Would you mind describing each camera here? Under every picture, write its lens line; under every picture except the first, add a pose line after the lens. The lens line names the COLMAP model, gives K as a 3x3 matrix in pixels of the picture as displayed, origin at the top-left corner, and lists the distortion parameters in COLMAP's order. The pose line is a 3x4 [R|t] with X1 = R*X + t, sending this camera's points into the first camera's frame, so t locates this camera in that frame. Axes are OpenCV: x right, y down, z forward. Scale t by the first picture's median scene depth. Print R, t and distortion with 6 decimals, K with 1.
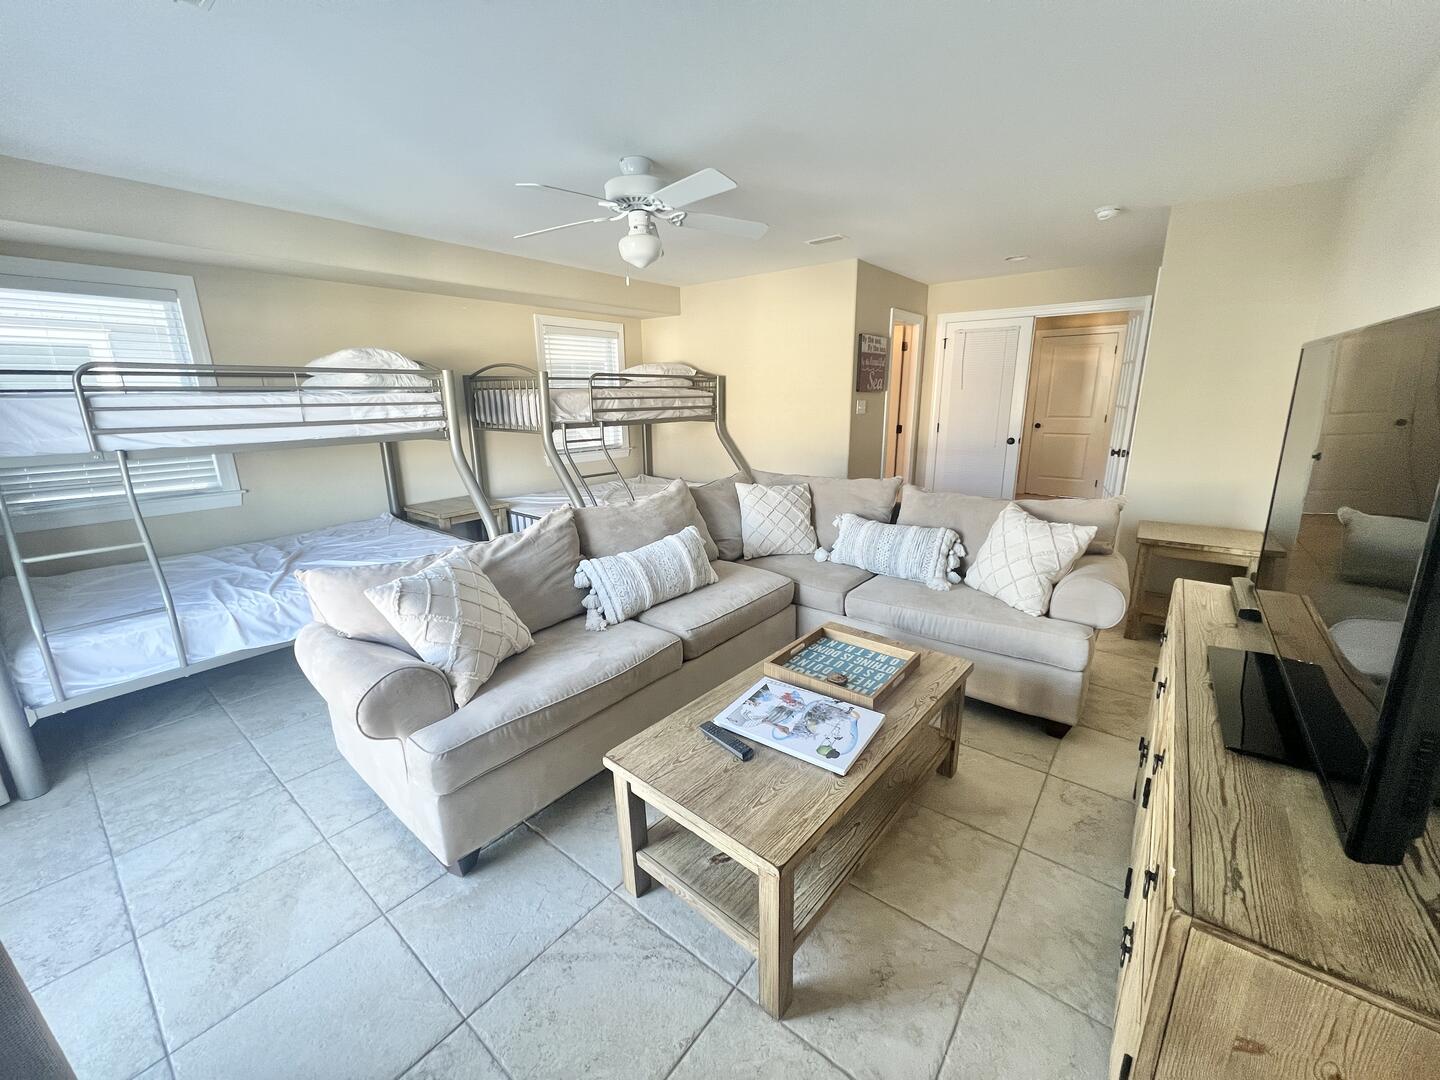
lens RADIAL K [[569.2, 0, 716.9], [0, 569.2, 536.3], [0, 0, 1]] dist [-0.001989, 0.000232]
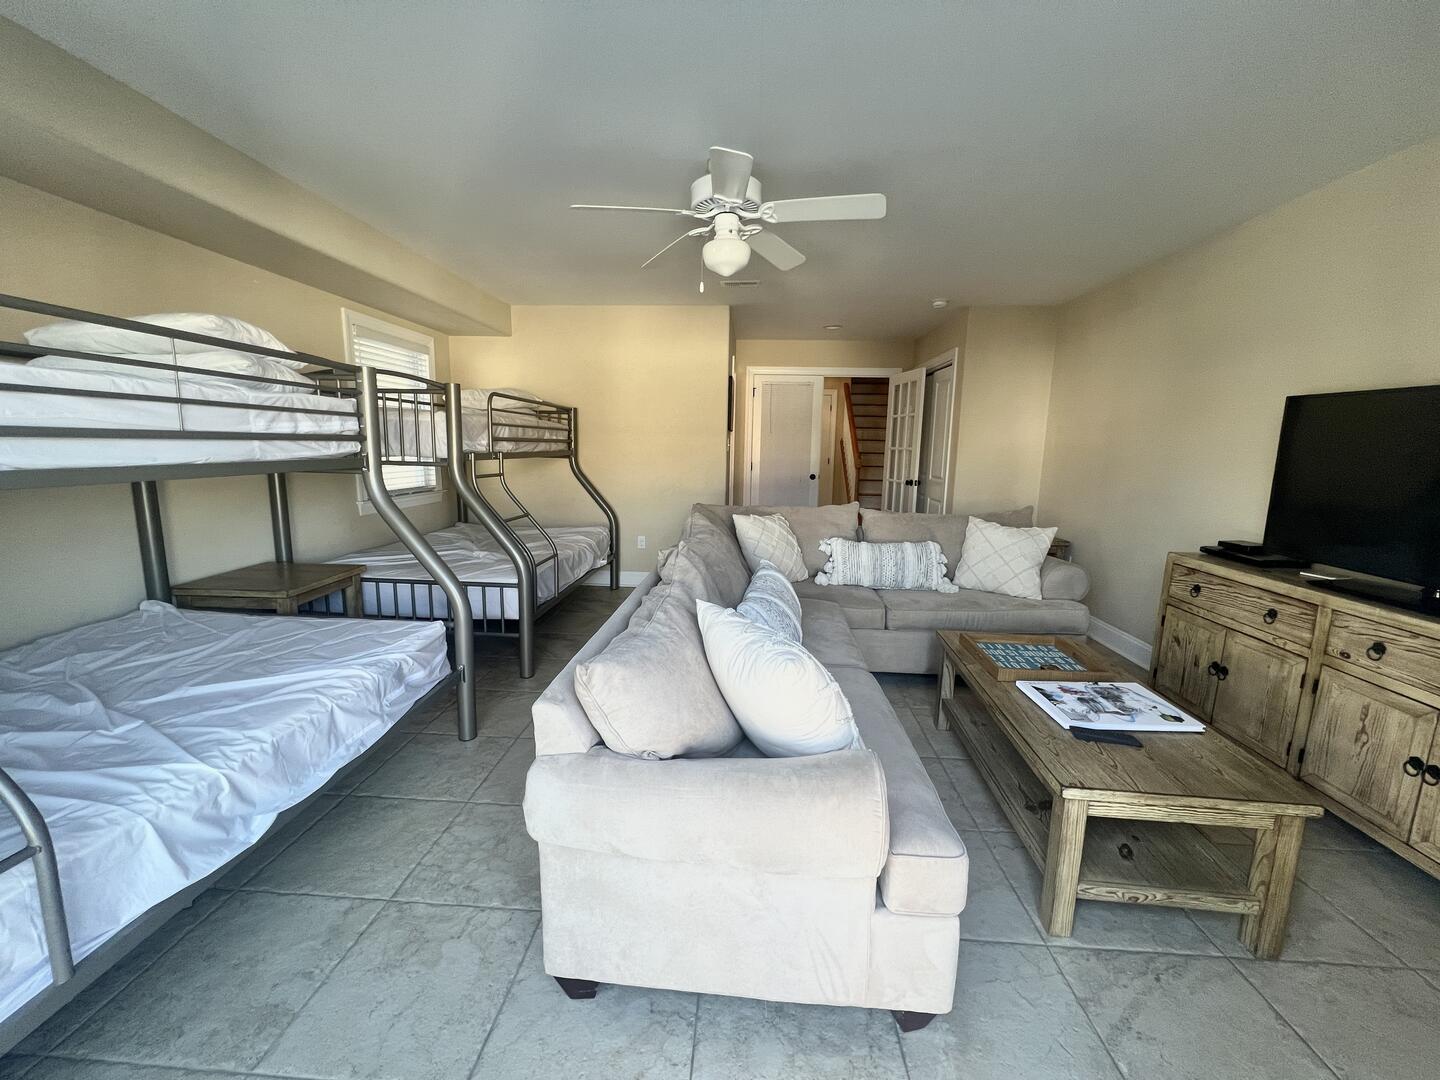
lens RADIAL K [[569.2, 0, 714.7], [0, 569.2, 536.4], [0, 0, 1]] dist [-0.001989, 0.000232]
pose [[0.818777, -0.066426, 0.570256, -0.627643], [0.113932, 0.992329, -0.047994, -0.018908], [-0.562694, 0.104266, 0.820064, 0.284993]]
